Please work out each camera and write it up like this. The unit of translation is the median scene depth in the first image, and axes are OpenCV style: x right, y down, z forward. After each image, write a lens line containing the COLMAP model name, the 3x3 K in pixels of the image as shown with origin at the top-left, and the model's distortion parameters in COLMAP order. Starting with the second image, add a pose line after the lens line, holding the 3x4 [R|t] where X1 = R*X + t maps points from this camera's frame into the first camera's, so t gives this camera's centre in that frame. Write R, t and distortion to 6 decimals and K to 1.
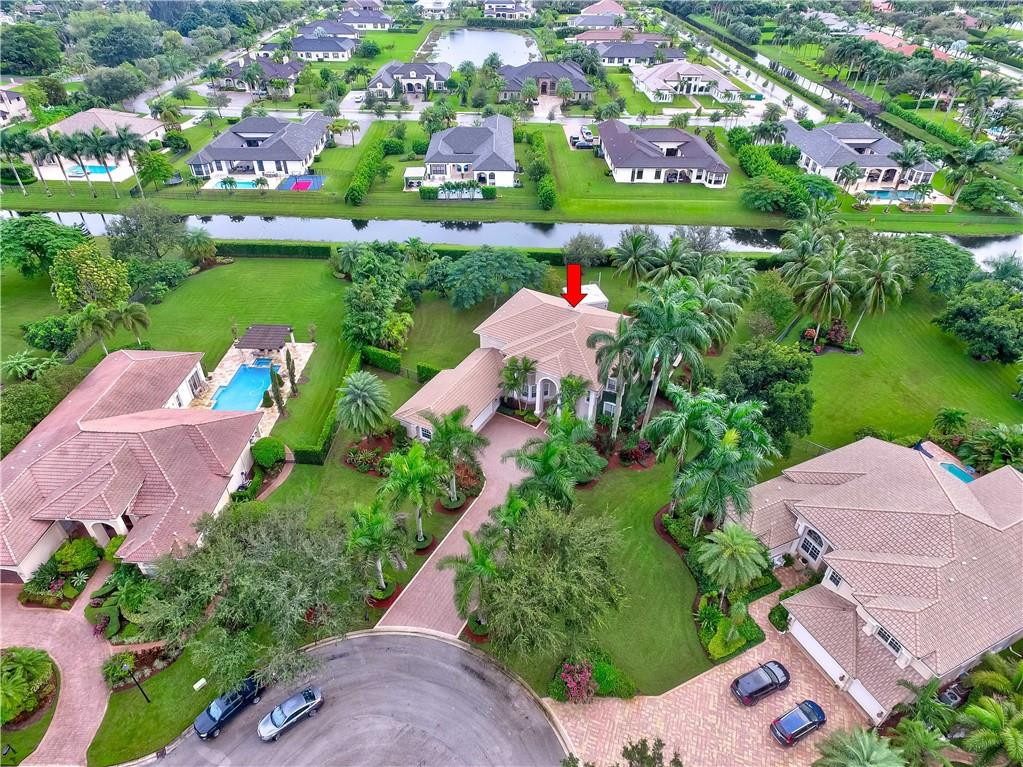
lens RADIAL K [[622.8, 0, 513.2], [0, 622.8, 380.1], [0, 0, 1]] dist [-0.007890, 0.019042]
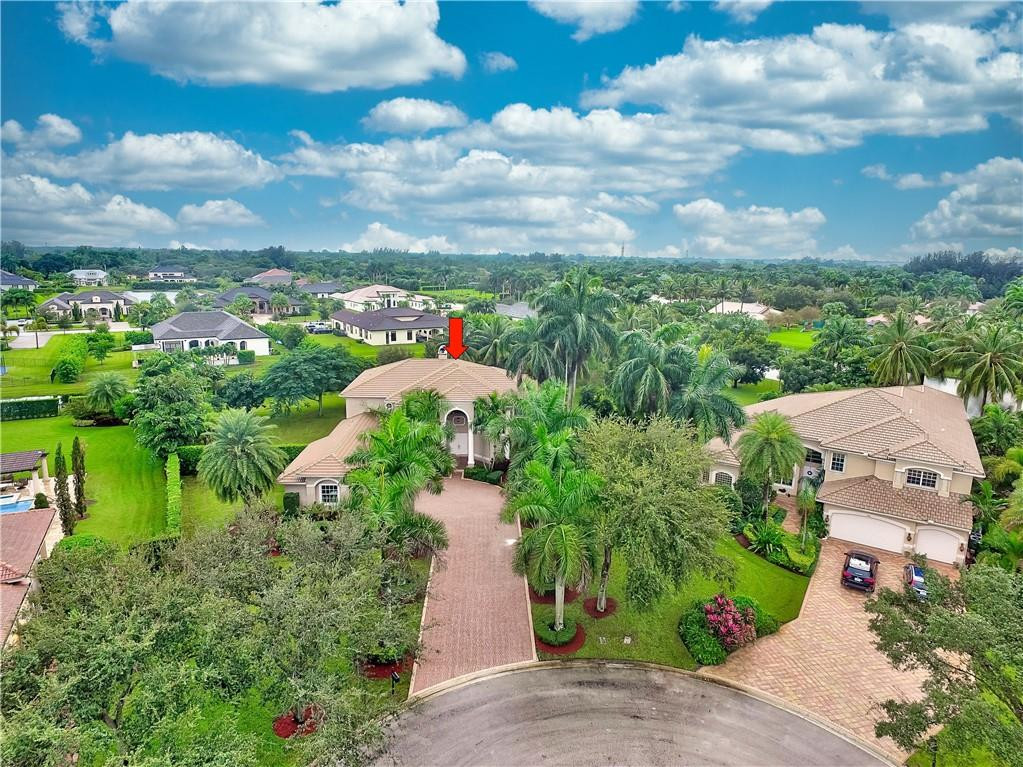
lens RADIAL K [[600.6, 0, 511.5], [0, 600.6, 383.5], [0, 0, 1]] dist [0.002666, 0.002798]
pose [[0.855621, -0.105108, 0.506819, -0.149463], [0.302202, 0.896390, -0.324282, 0.130218], [-0.420223, 0.430624, 0.798734, 0.142499]]
